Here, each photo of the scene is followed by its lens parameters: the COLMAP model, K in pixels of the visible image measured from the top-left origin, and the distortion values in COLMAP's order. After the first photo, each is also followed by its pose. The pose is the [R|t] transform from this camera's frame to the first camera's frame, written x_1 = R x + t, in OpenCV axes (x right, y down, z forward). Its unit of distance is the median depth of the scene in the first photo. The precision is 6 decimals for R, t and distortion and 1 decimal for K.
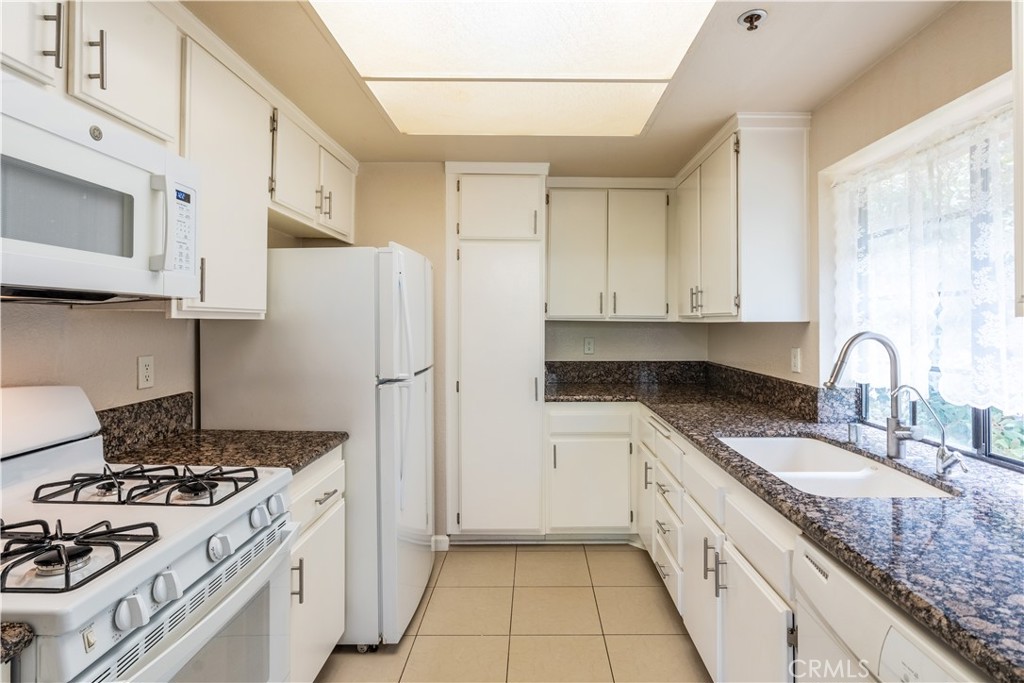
lens RADIAL K [[508.3, 0, 527.7], [0, 508.3, 319.2], [0, 0, 1]] dist [-0.005485, 0.001794]
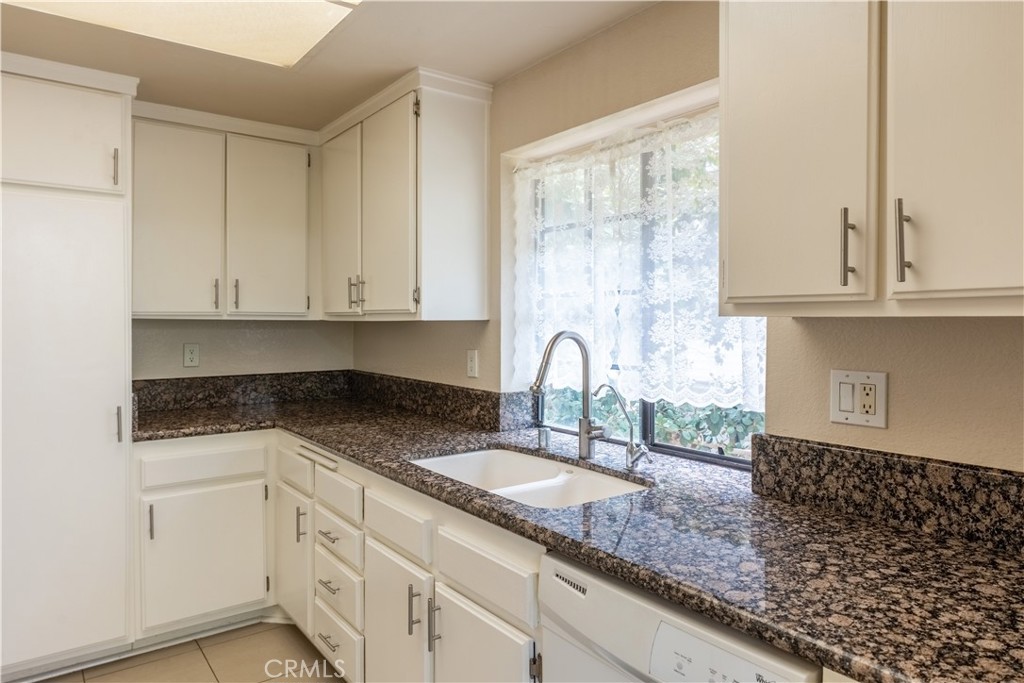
lens RADIAL K [[660.2, 0, 493.8], [0, 660.2, 330.4], [0, 0, 1]] dist [-0.005026, 0.004900]
pose [[0.812062, -0.011445, 0.583459, -0.123008], [-0.001010, 0.999779, 0.021017, -0.001189], [-0.583571, -0.017656, 0.811870, 0.051953]]
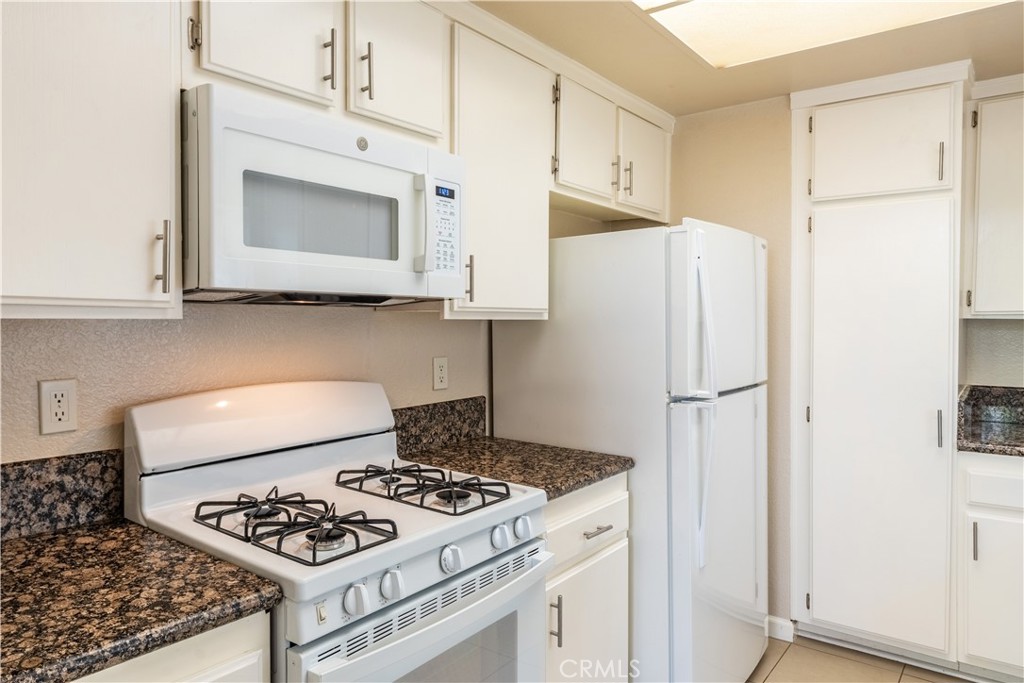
lens RADIAL K [[660.2, 0, 512.3], [0, 660.2, 337.6], [0, 0, 1]] dist [-0.005026, 0.004900]
pose [[0.795300, 0.012496, -0.606088, 0.129021], [0.005816, 0.999584, 0.028240, -0.001445], [0.606189, -0.025984, 0.794896, 0.051252]]
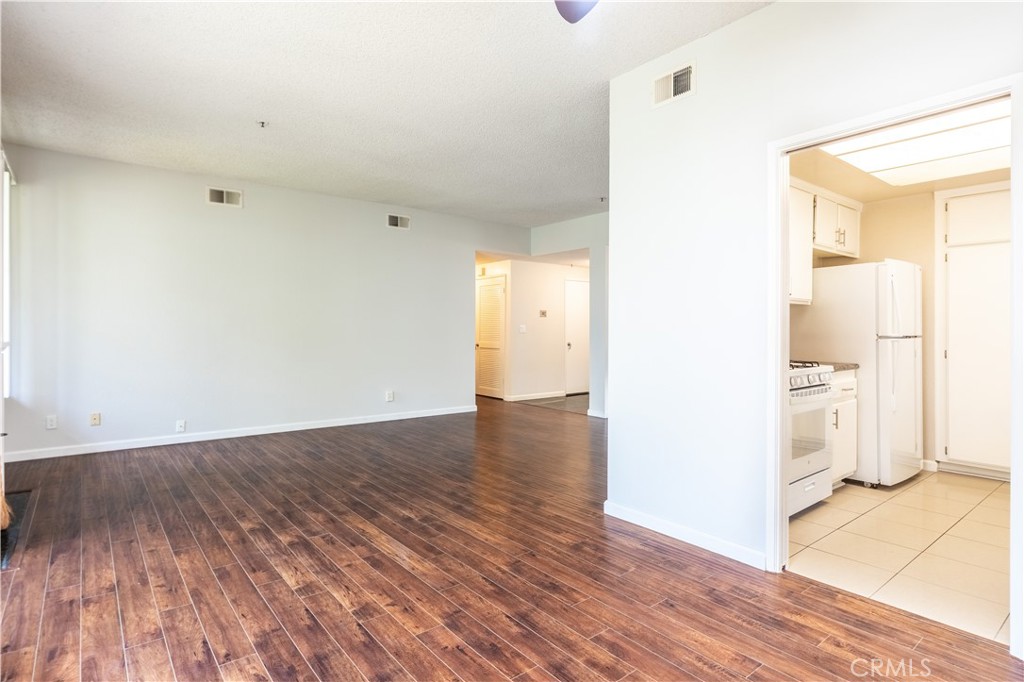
lens RADIAL K [[531.5, 0, 507.4], [0, 531.5, 333.8], [0, 0, 1]] dist [-0.005152, 0.002536]
pose [[0.623998, 0.002971, -0.781420, 0.358718], [0.003662, 0.999971, 0.006725, 0.095378], [0.781417, -0.007058, 0.623969, -1.210332]]
